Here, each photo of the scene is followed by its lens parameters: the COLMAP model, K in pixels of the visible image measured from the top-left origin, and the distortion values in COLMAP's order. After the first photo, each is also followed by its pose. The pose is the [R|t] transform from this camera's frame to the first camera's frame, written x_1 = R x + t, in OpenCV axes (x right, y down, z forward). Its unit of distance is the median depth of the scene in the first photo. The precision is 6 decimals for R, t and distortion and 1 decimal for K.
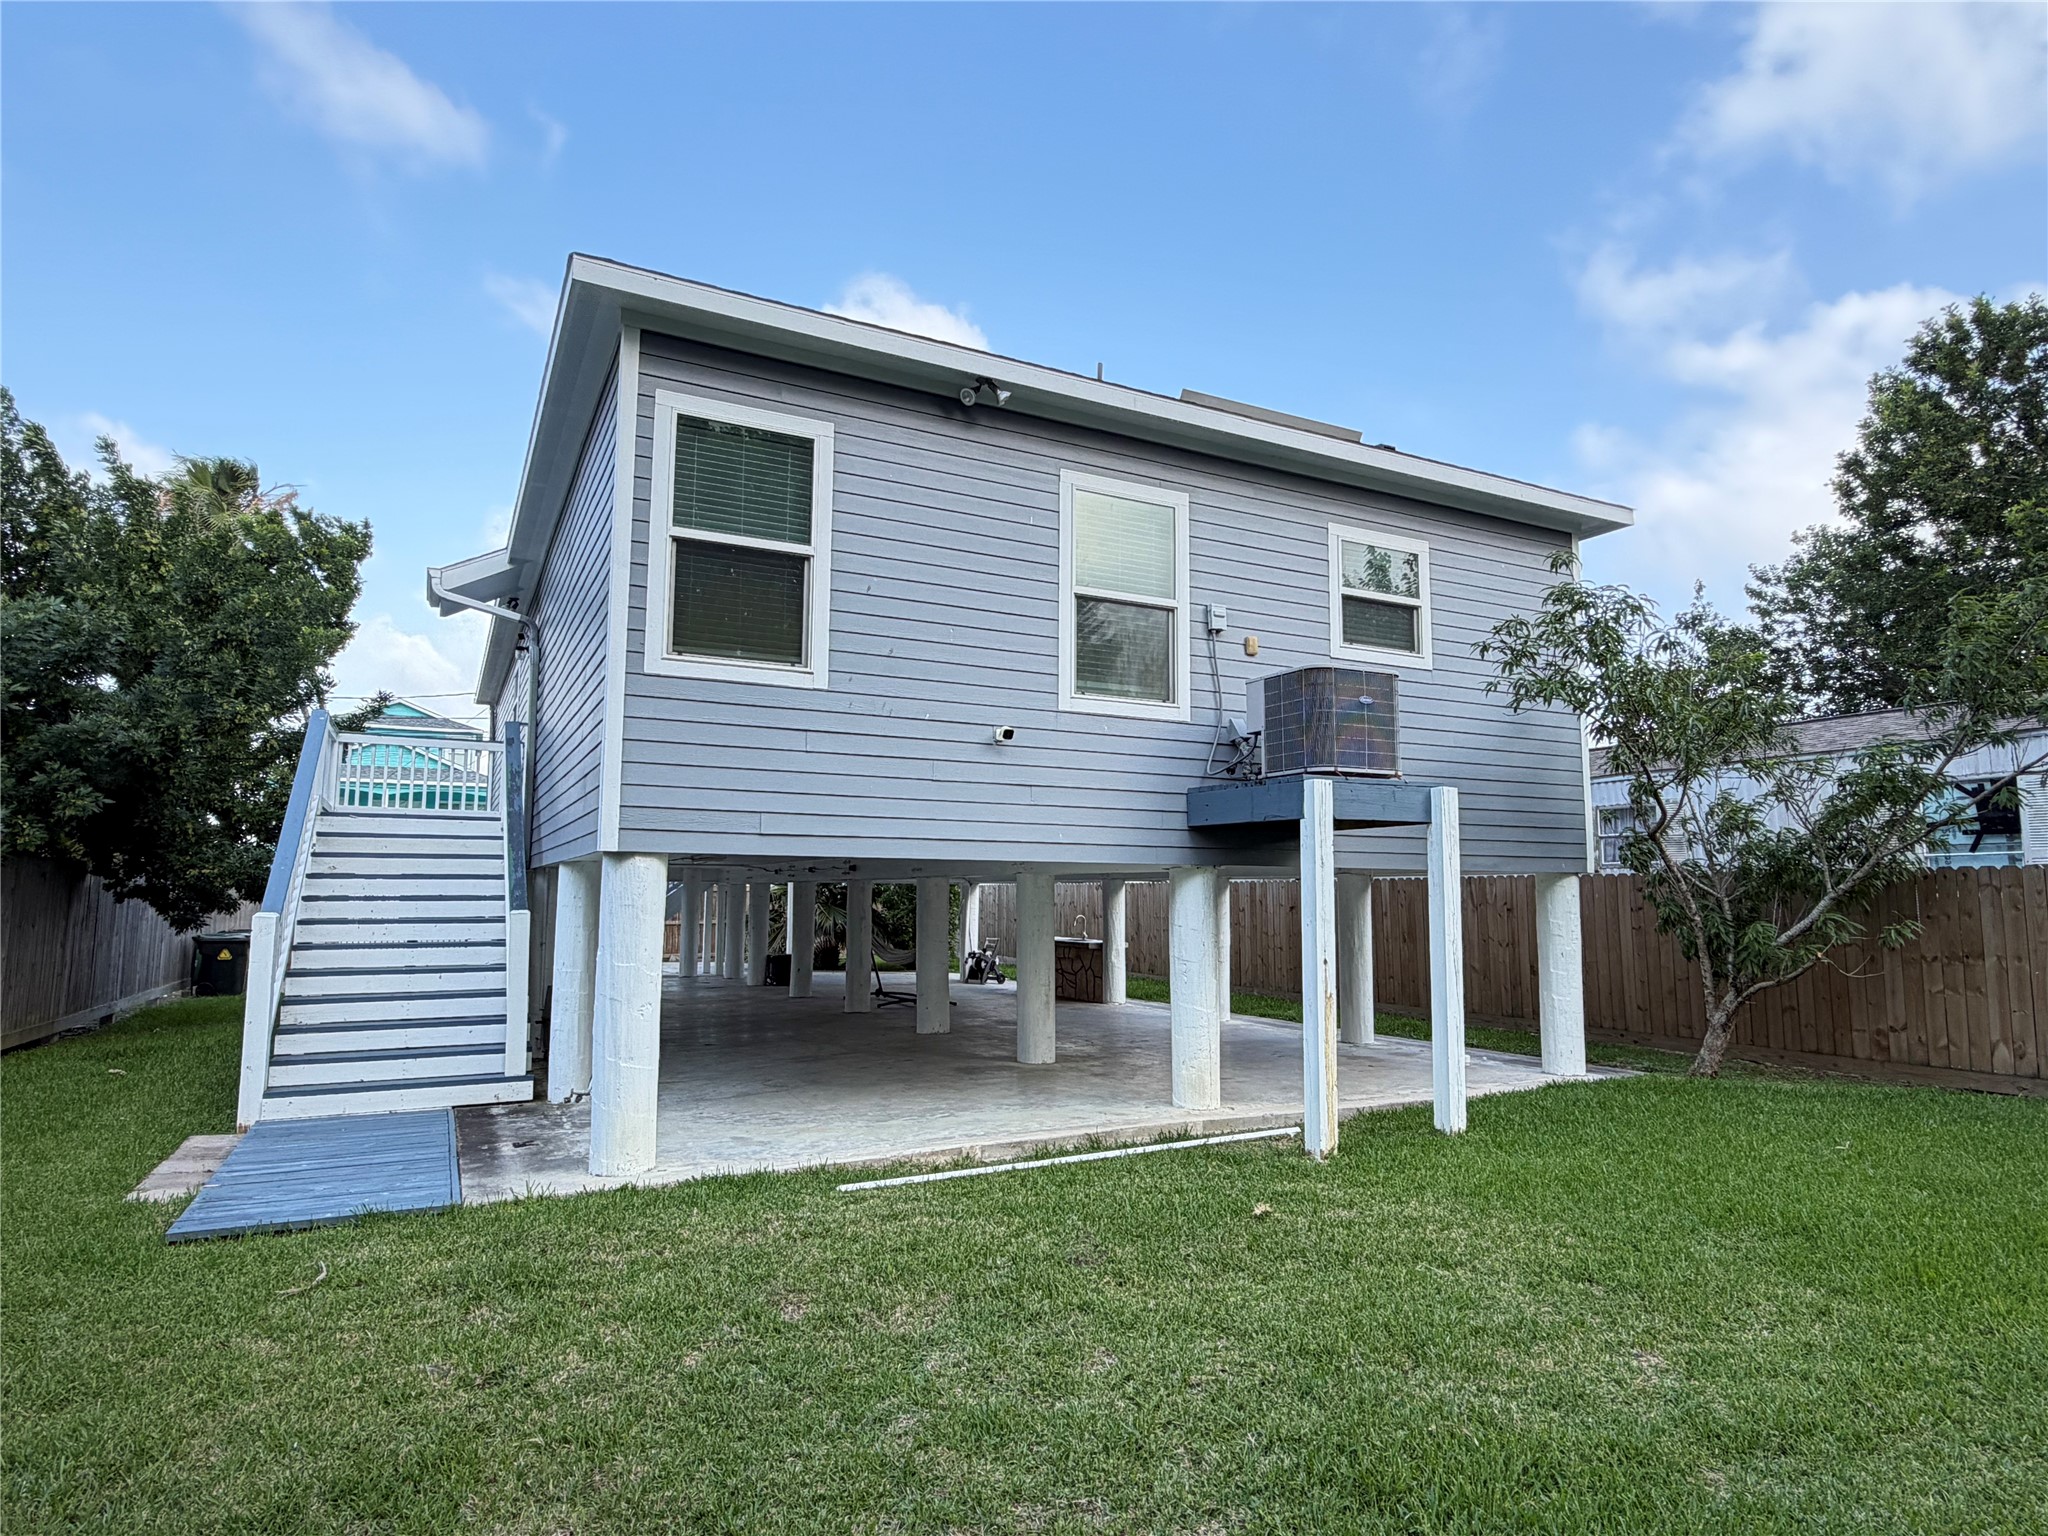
lens RADIAL K [[1135.1, 0, 1020.7], [0, 1135.1, 771.2], [0, 0, 1]] dist [-0.000917, 0.000545]
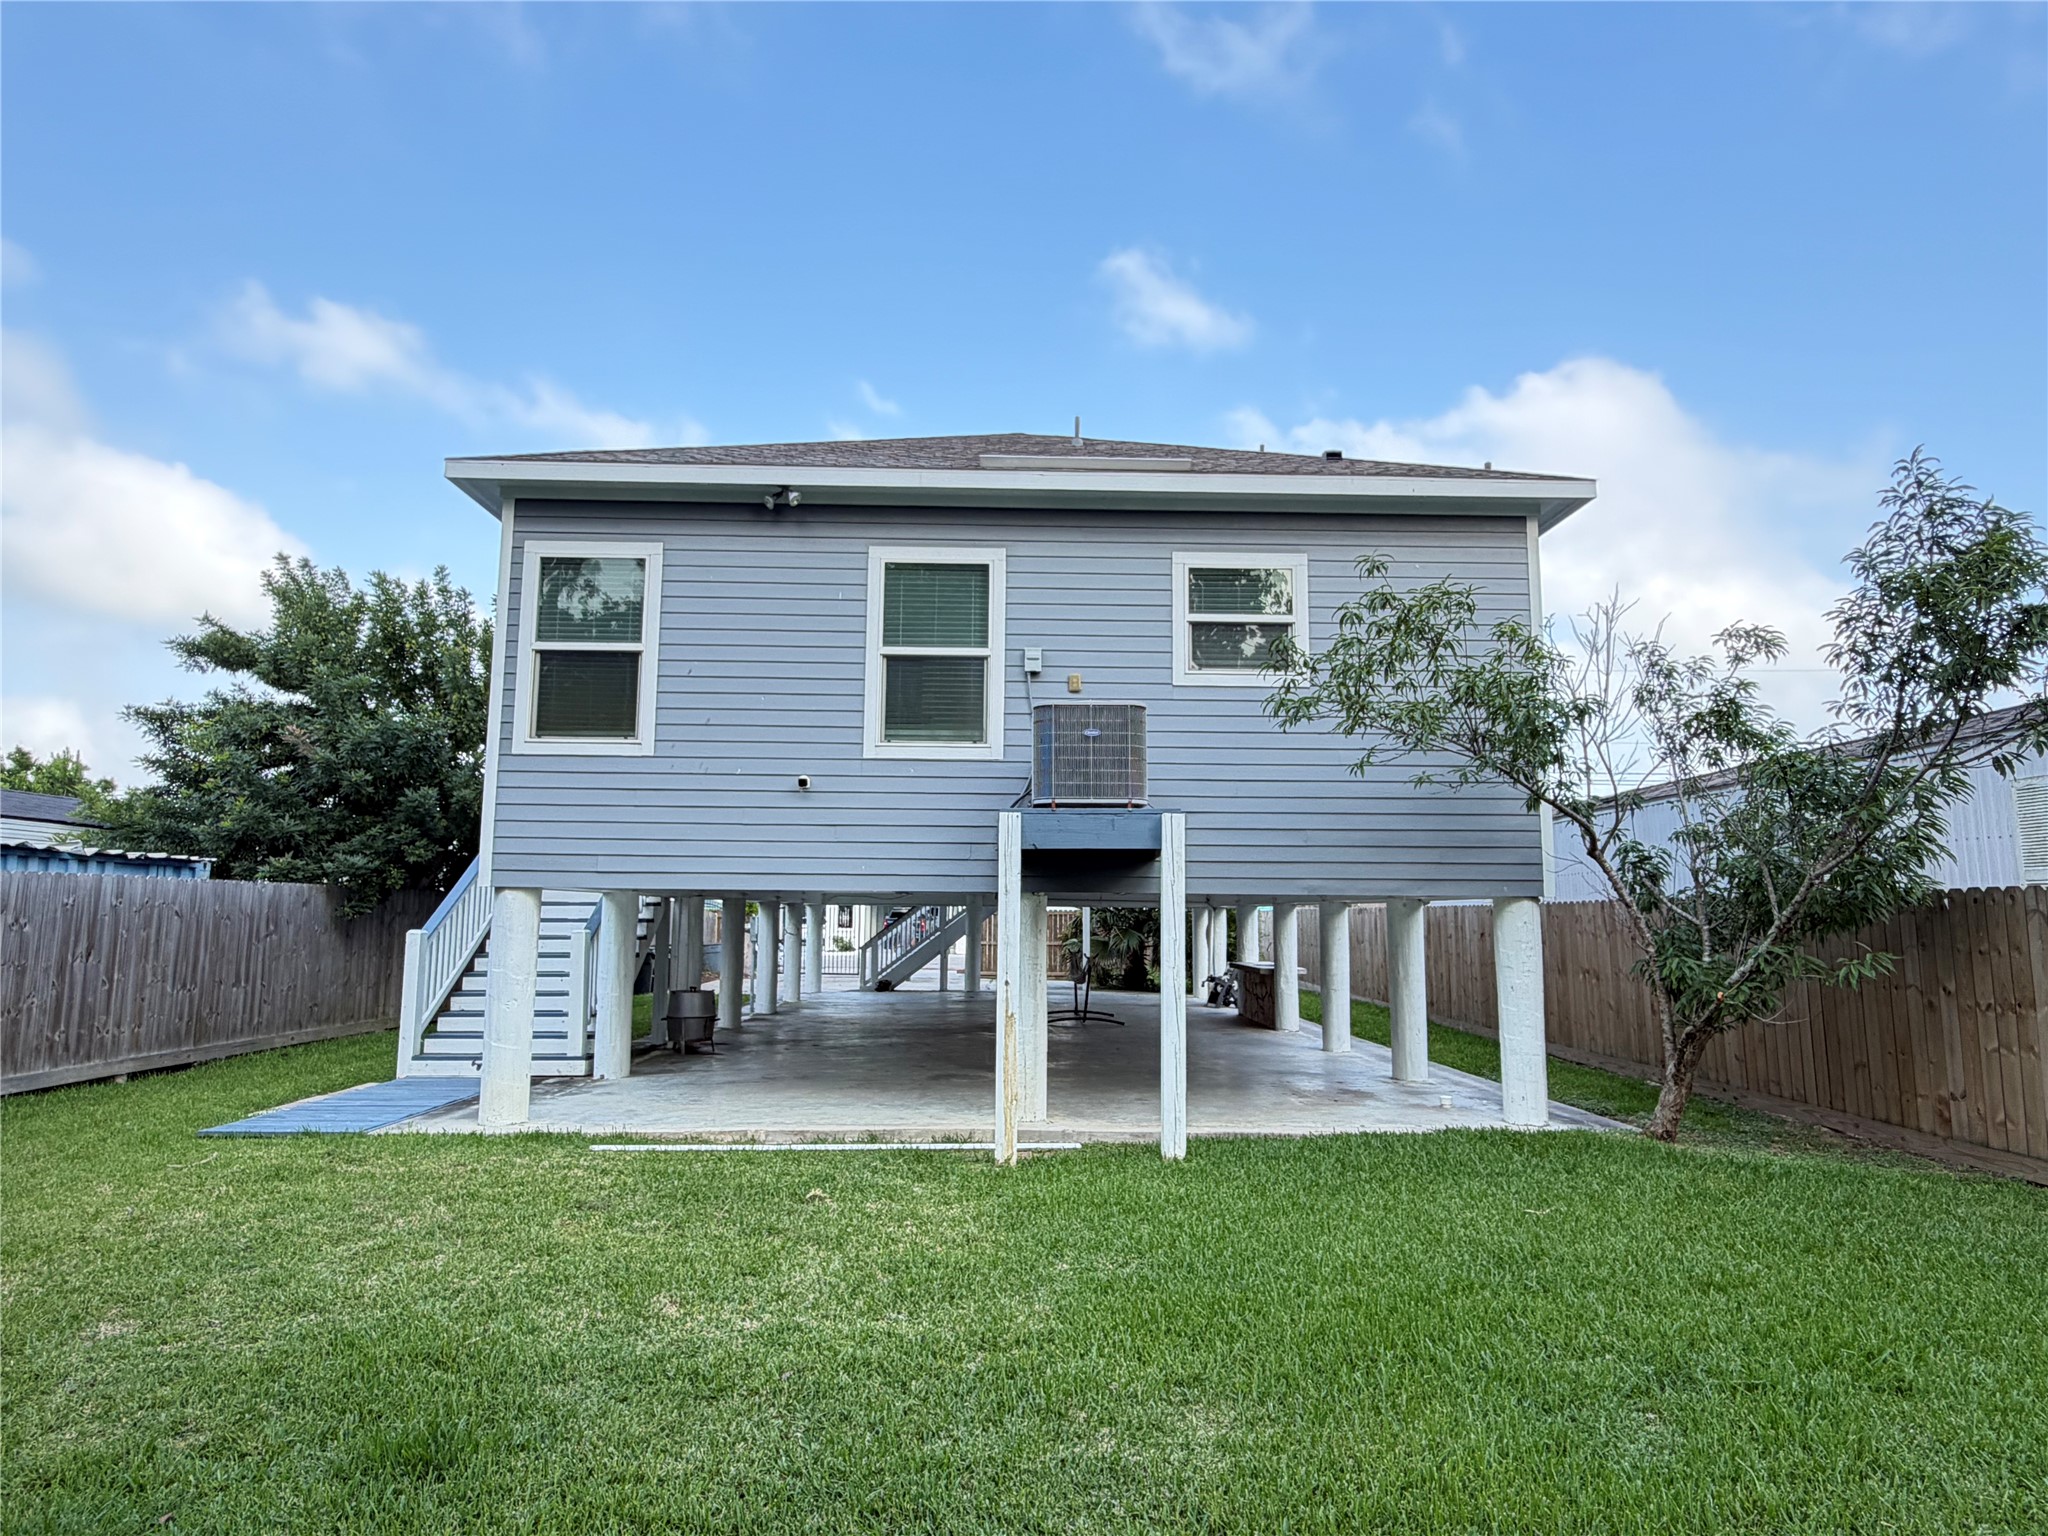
lens RADIAL K [[1135.1, 0, 1014.2], [0, 1135.1, 772.0], [0, 0, 1]] dist [-0.000917, 0.000545]
pose [[0.904479, -0.051146, -0.423441, 0.623258], [0.043369, 0.998667, -0.027989, -0.001008], [0.424308, 0.006951, 0.905491, 0.025996]]
